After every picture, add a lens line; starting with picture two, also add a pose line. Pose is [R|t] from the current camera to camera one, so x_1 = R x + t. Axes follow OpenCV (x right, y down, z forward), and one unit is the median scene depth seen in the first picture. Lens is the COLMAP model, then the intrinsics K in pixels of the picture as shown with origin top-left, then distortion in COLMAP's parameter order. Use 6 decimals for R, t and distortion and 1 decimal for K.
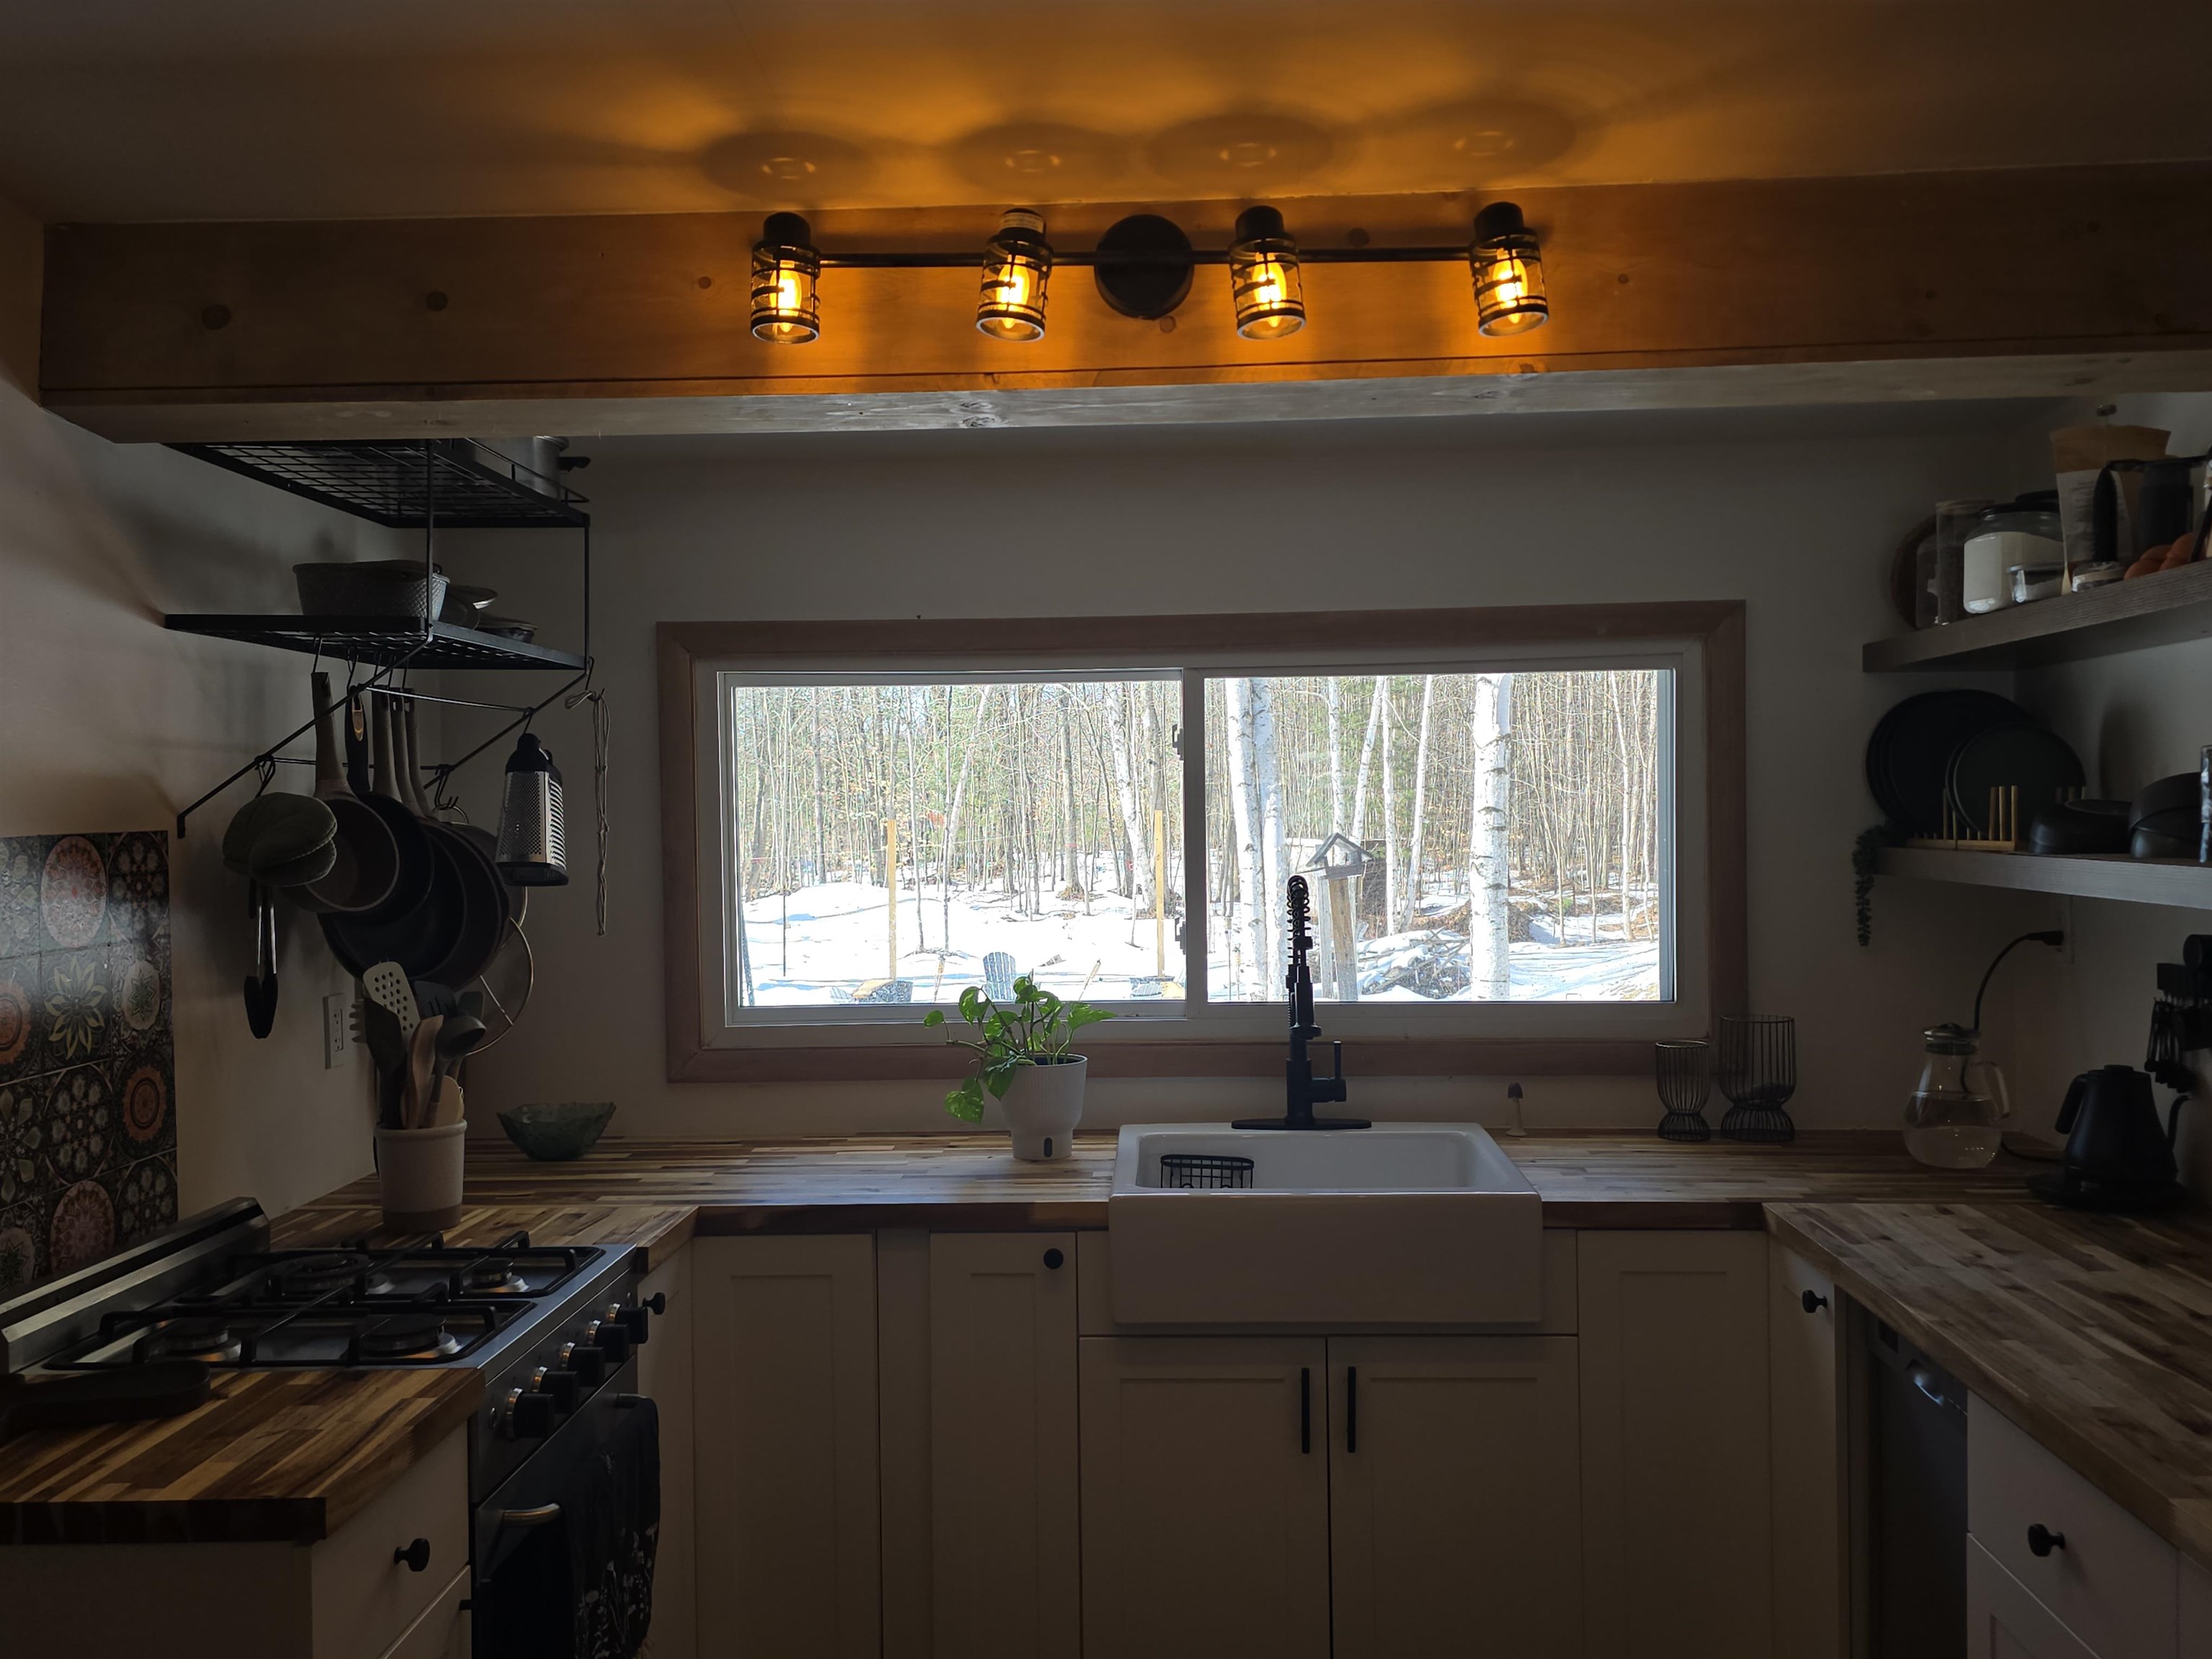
lens RADIAL K [[1890.4, 0, 1106.0], [0, 1890.4, 829.5], [0, 0, 1]] dist [0.096122, -0.154578]
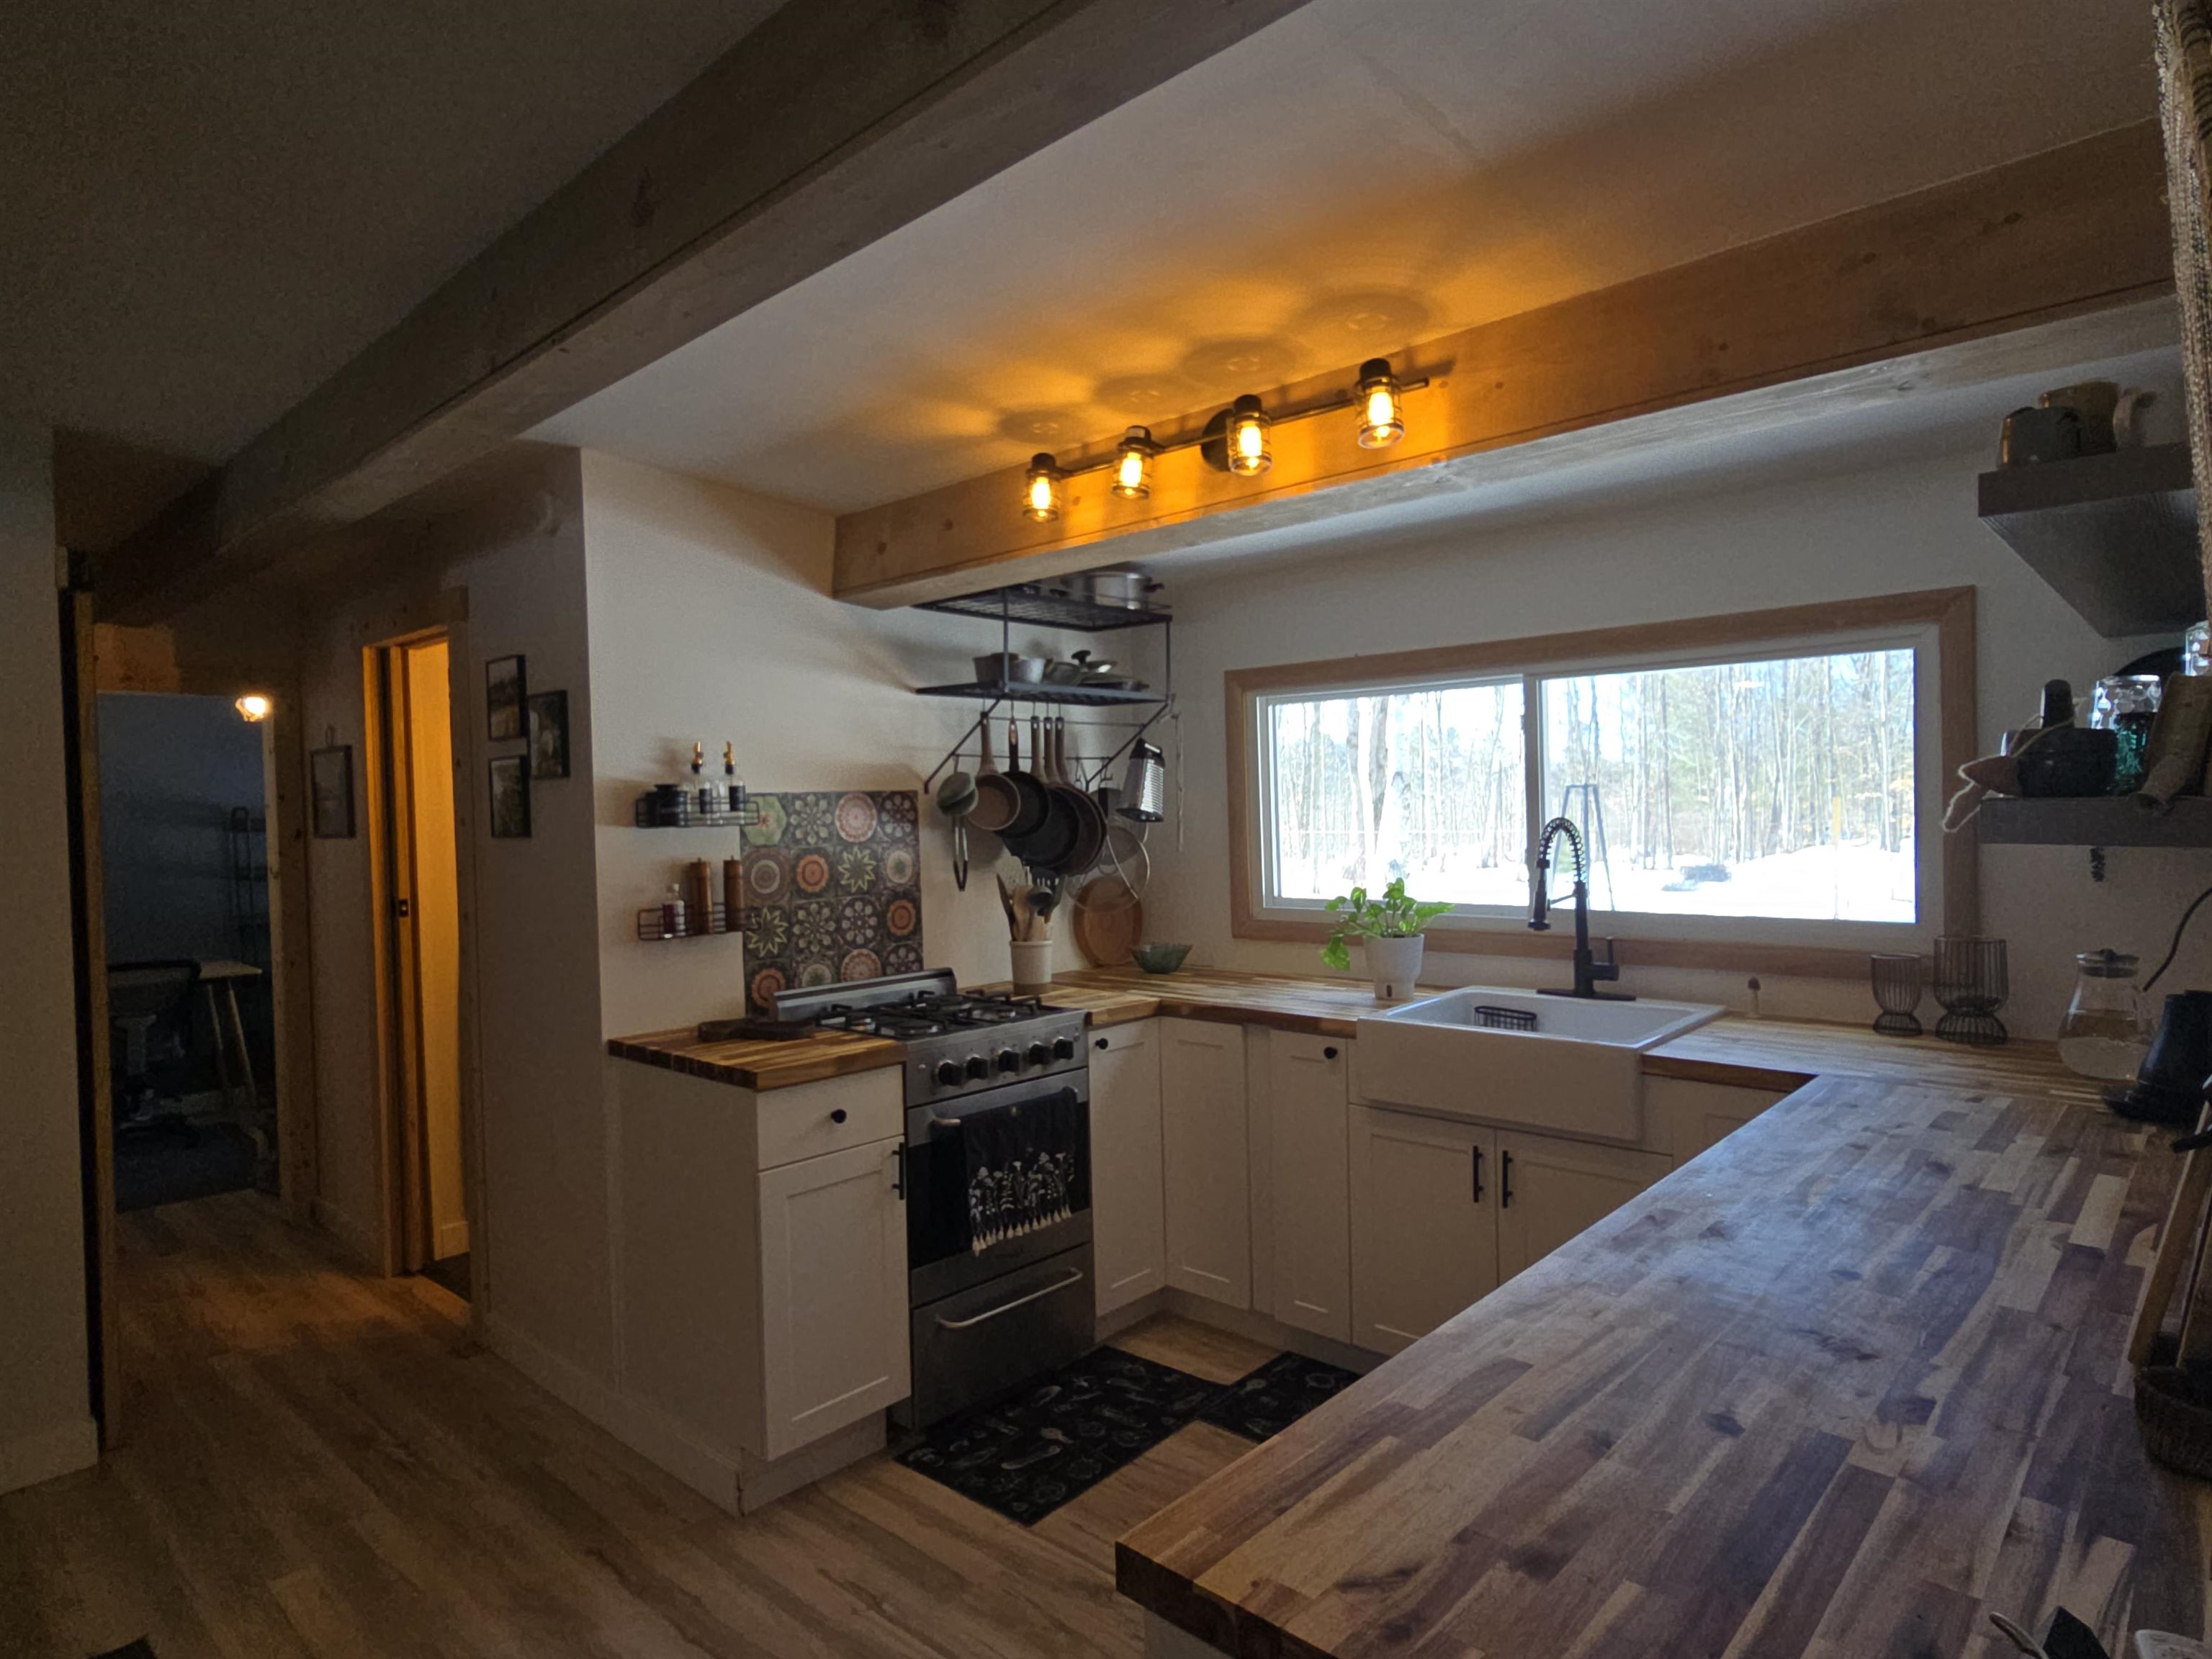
lens RADIAL K [[1241.1, 0, 1106.0], [0, 1241.1, 829.5], [0, 0, 1]] dist [-0.000710, -0.000359]
pose [[0.764381, 0.008240, -0.644712, 0.532569], [0.001956, 0.999884, 0.015098, 0.022737], [0.644762, -0.012802, 0.764276, 0.084761]]
